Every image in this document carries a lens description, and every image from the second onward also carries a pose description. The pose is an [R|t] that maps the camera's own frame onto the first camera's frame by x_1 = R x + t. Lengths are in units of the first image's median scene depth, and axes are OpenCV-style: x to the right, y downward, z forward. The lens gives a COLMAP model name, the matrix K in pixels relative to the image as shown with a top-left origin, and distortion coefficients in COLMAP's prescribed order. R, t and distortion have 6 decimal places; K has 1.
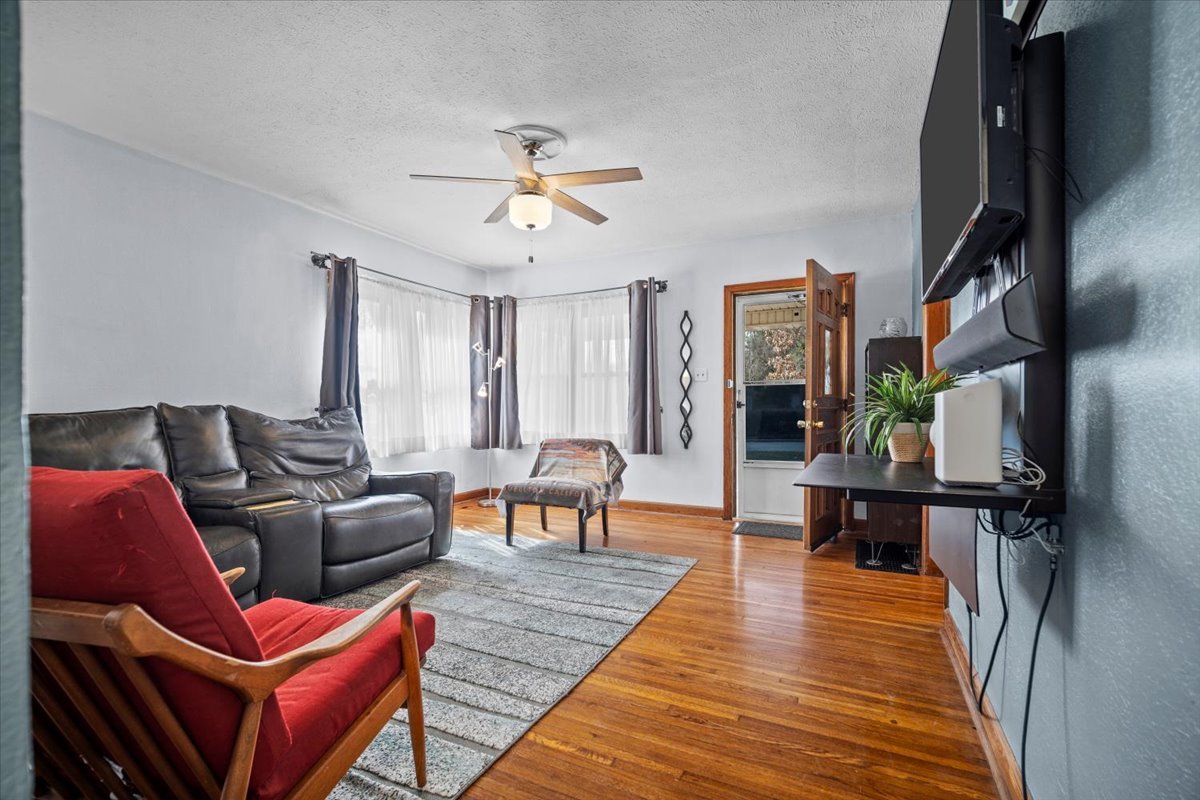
lens RADIAL K [[530.6, 0, 600.8], [0, 530.6, 409.0], [0, 0, 1]] dist [-0.007824, 0.001774]
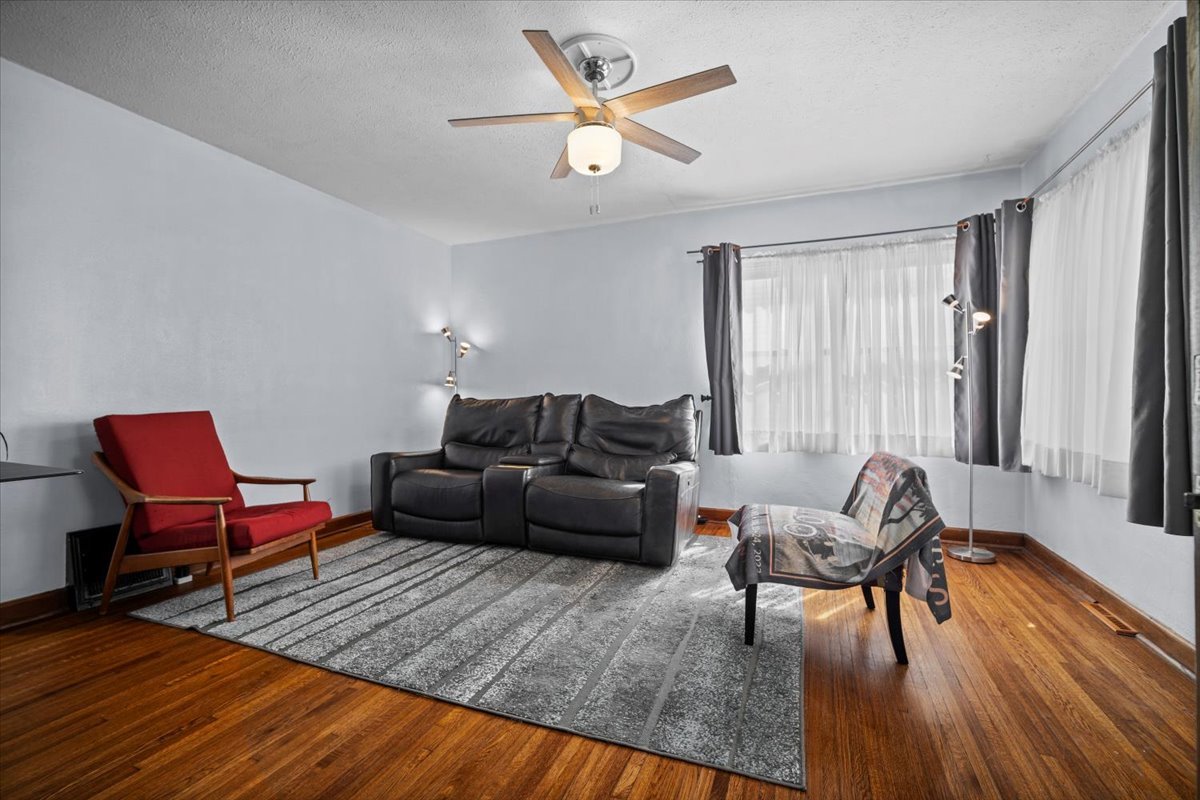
lens RADIAL K [[530.6, 0, 601.8], [0, 530.6, 388.6], [0, 0, 1]] dist [-0.007824, 0.001774]
pose [[0.060022, -0.012614, -0.998117, 0.642706], [-0.002736, 0.999914, -0.012801, -0.005341], [0.998193, 0.003499, 0.059982, 0.941489]]
